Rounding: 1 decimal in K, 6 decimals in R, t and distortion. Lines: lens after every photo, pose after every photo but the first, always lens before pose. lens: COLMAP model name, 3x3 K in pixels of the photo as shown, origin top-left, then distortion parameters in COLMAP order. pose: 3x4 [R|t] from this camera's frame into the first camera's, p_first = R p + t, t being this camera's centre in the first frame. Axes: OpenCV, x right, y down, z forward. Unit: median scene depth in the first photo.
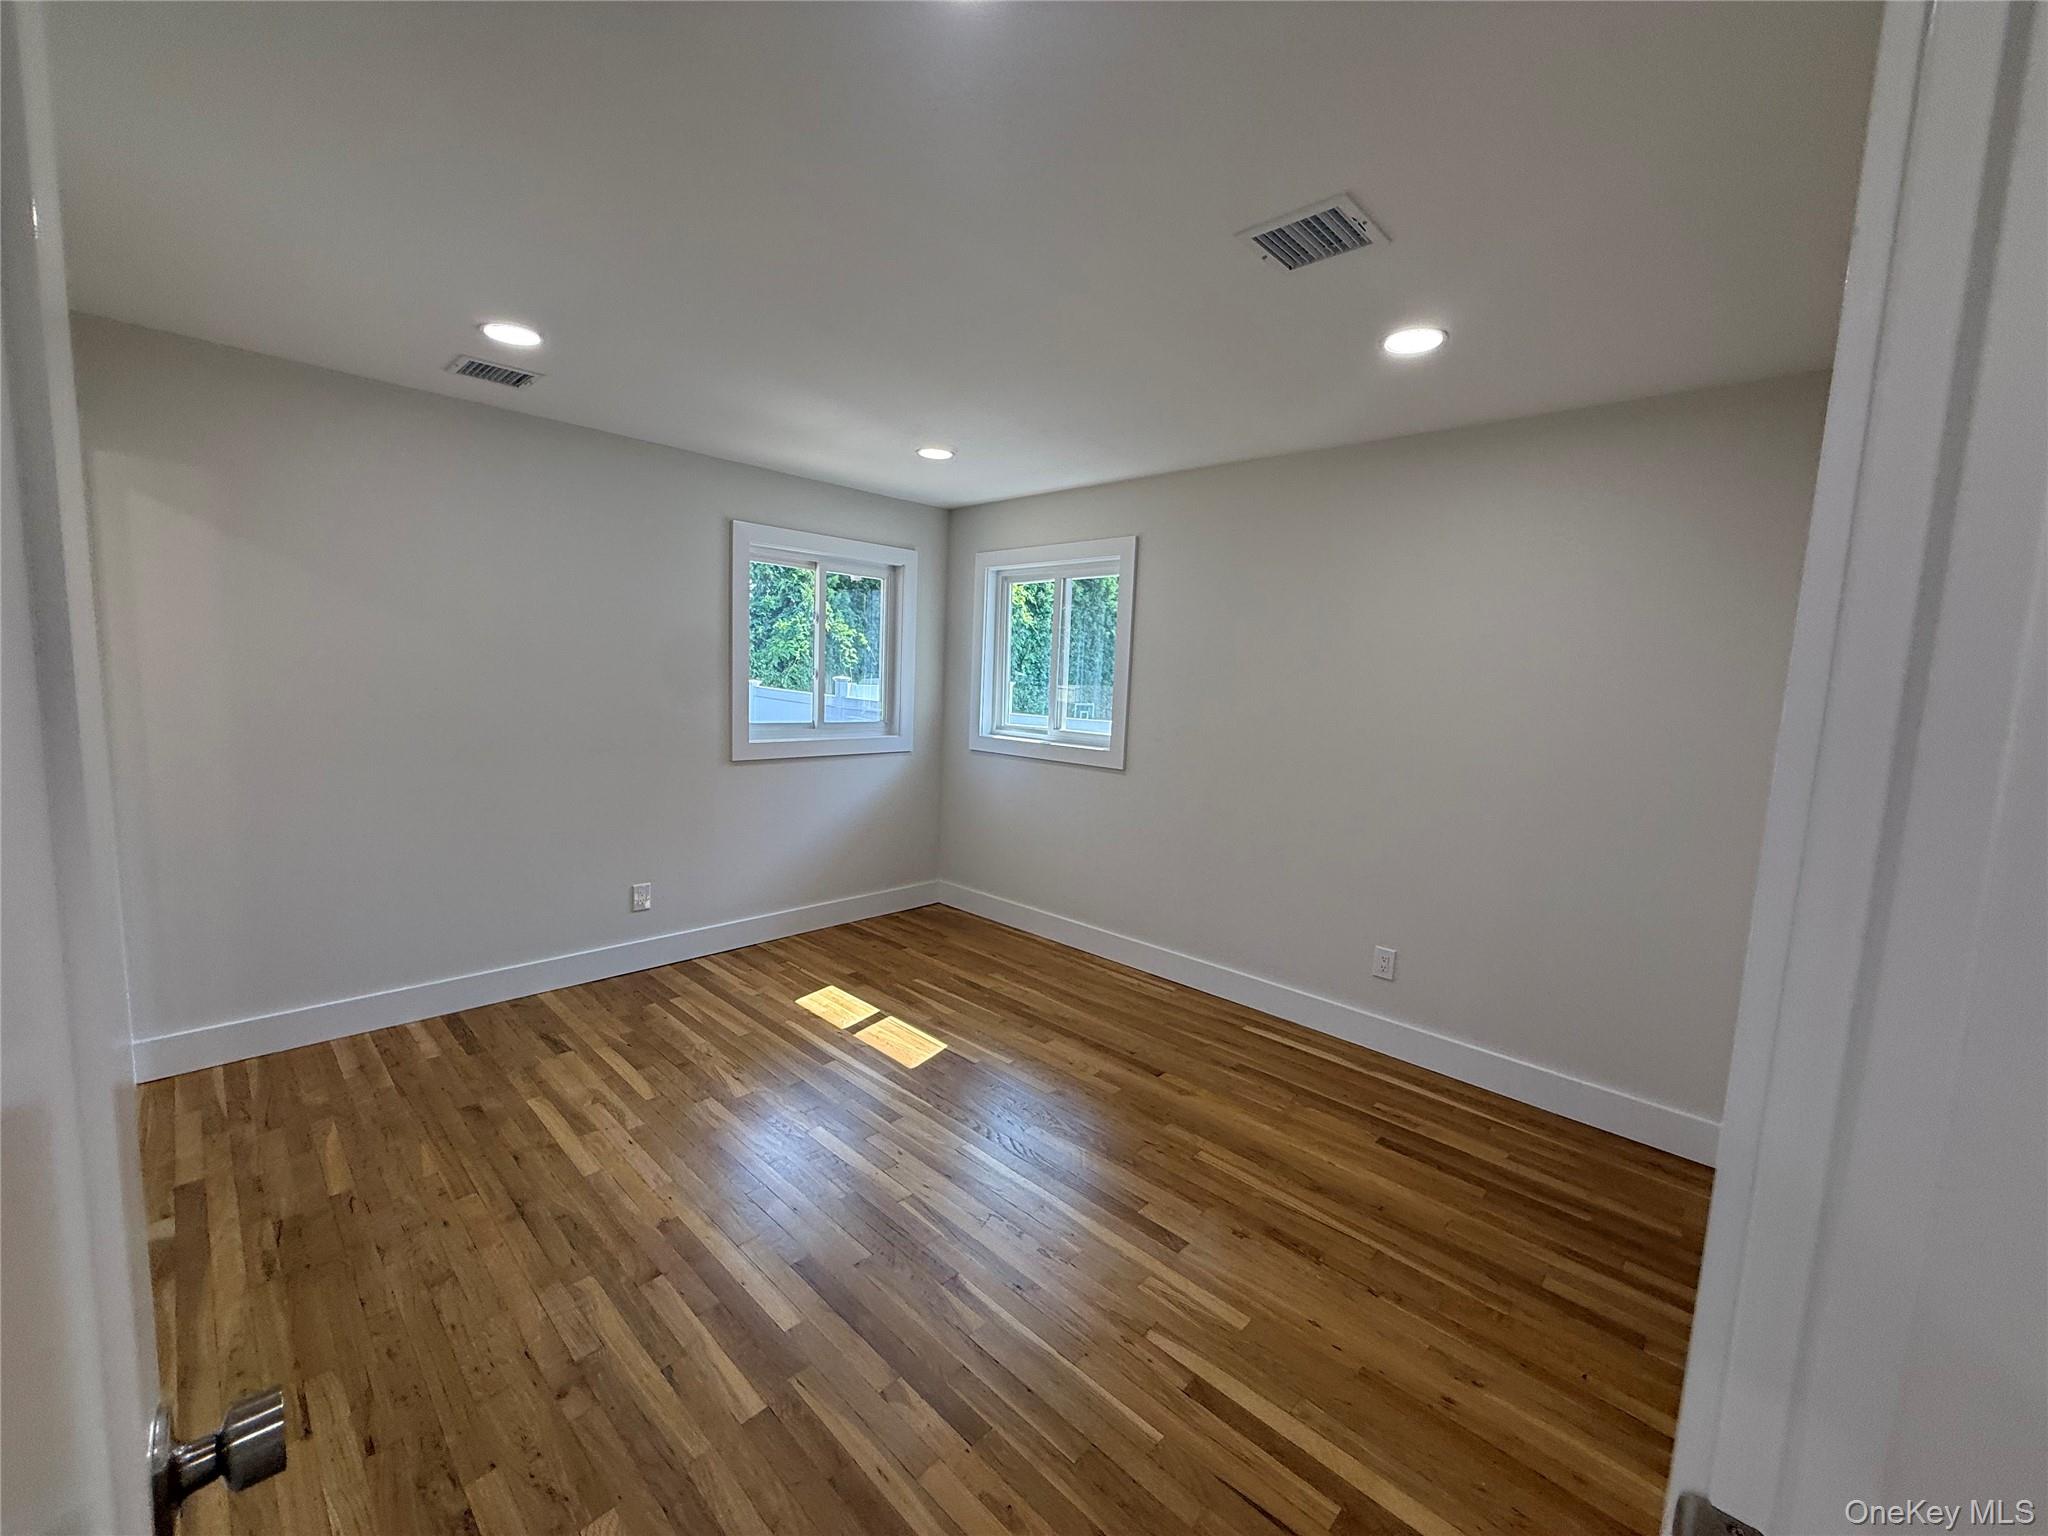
lens RADIAL K [[820.2, 0, 1018.7], [0, 820.2, 771.0], [0, 0, 1]] dist [0.000218, 0.000613]
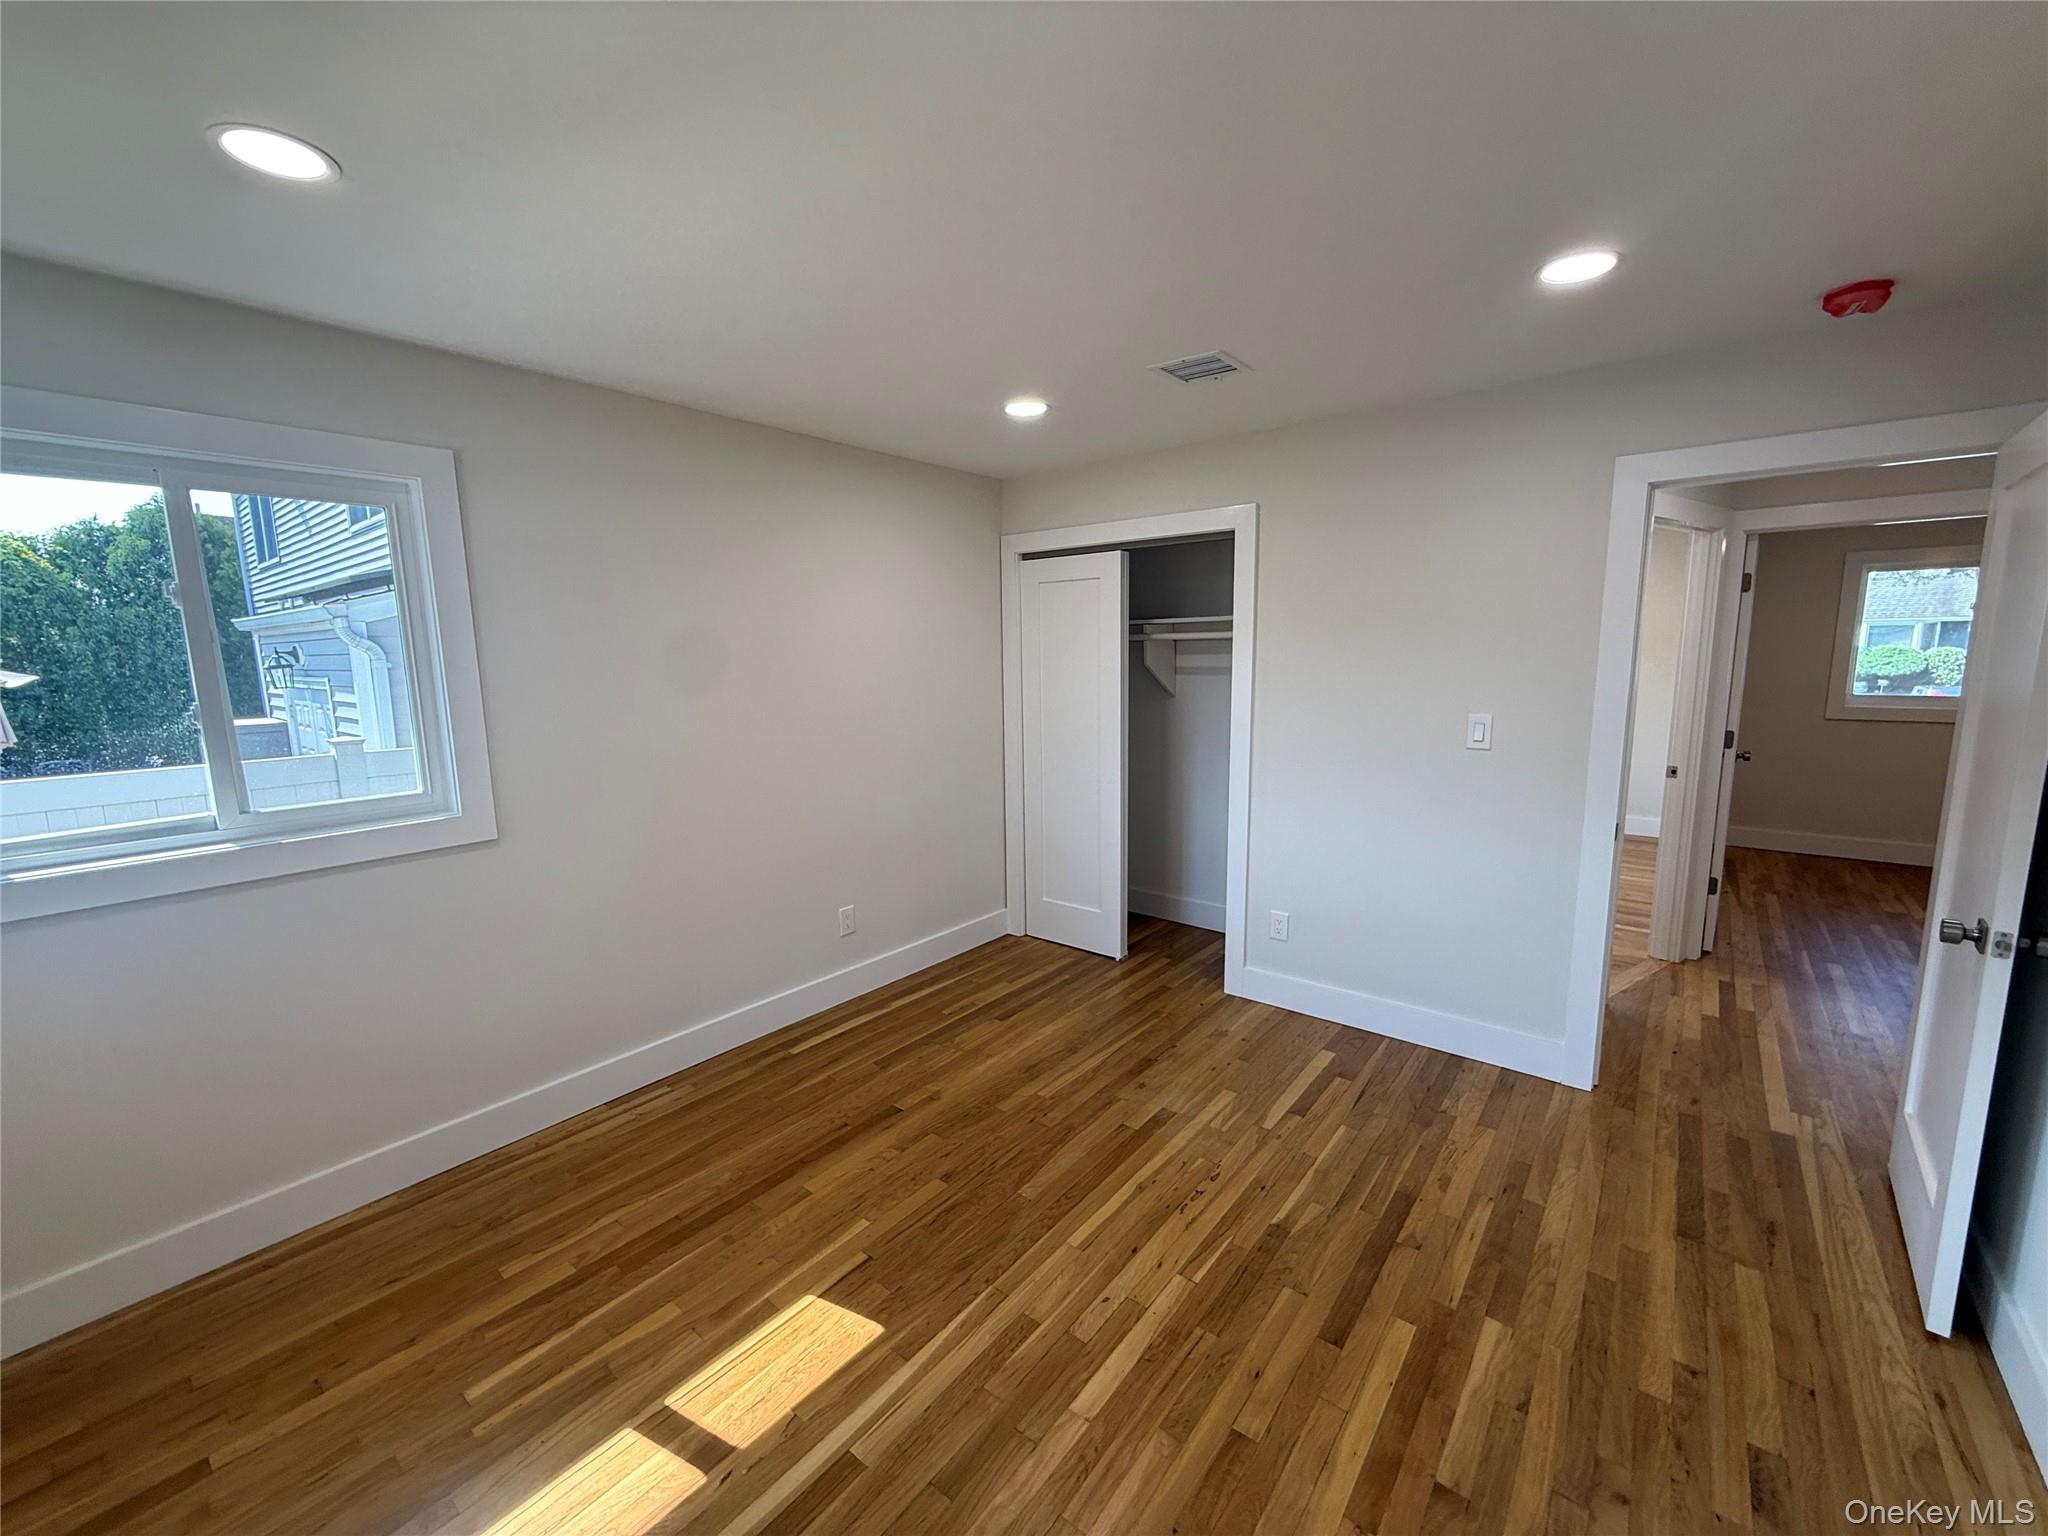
lens RADIAL K [[820.2, 0, 1018.7], [0, 820.2, 771.0], [0, 0, 1]] dist [0.000218, 0.000613]
pose [[-0.080367, -0.189826, 0.978523, -0.671970], [0.128589, 0.971521, 0.199029, -0.166971], [-0.988436, 0.141822, -0.053668, 0.861910]]
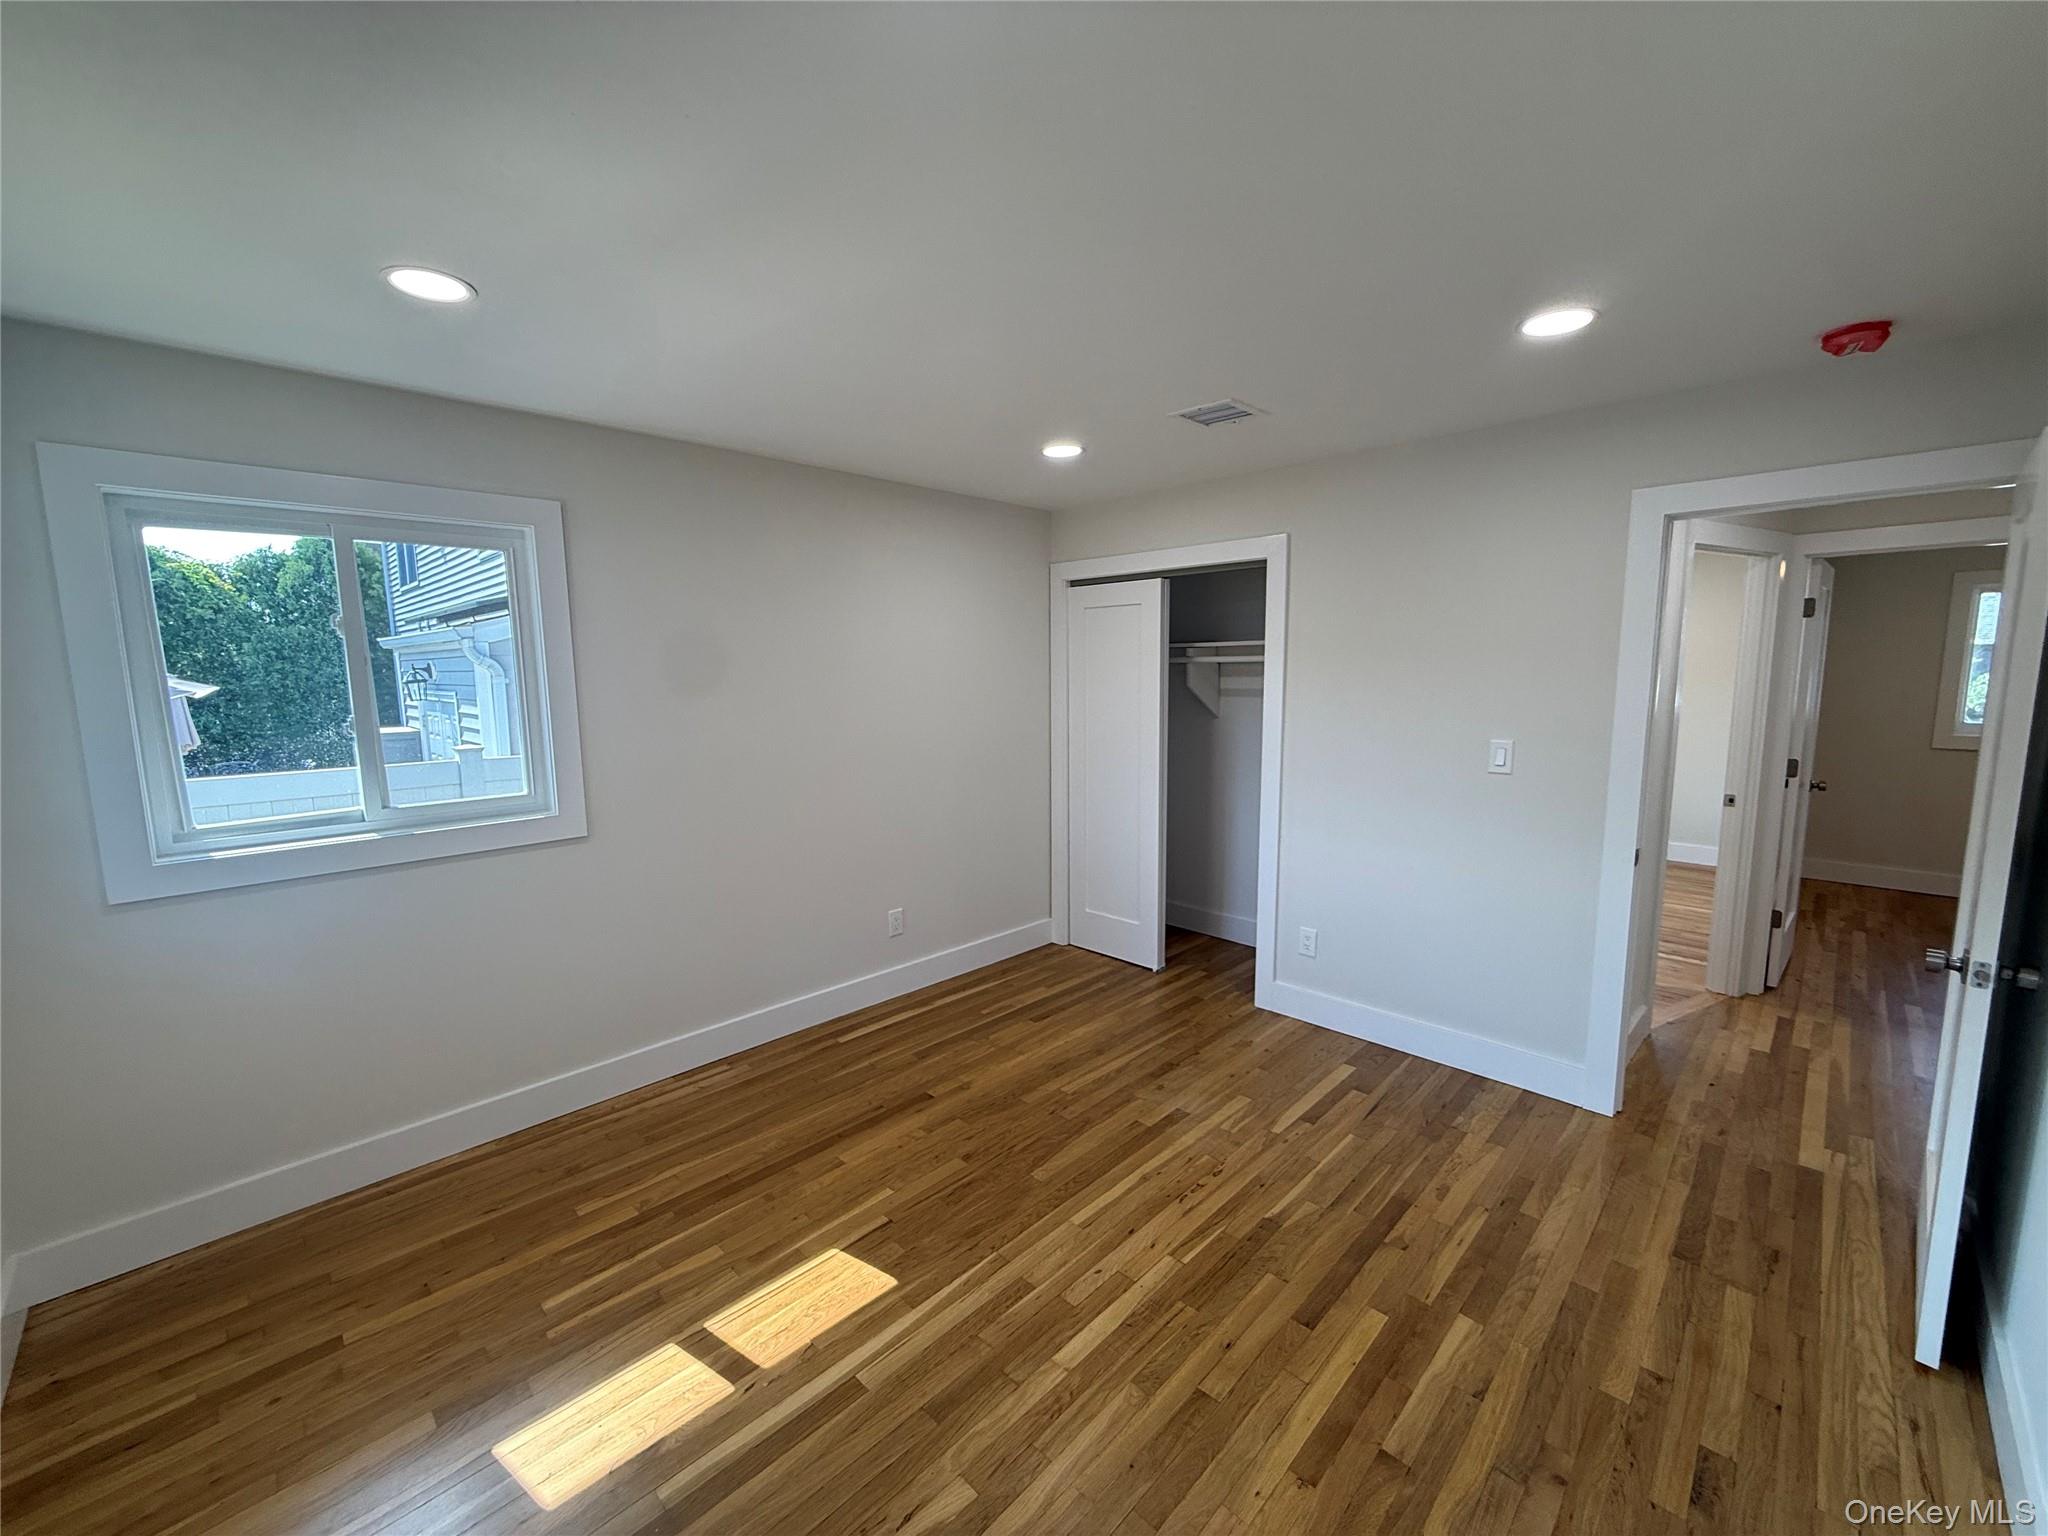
lens RADIAL K [[820.2, 0, 1018.7], [0, 820.2, 771.0], [0, 0, 1]] dist [0.000218, 0.000613]
pose [[0.017711, -0.170763, 0.985153, -0.746909], [0.128027, 0.977584, 0.167149, -0.171761], [-0.991613, 0.123166, 0.039176, 0.805244]]
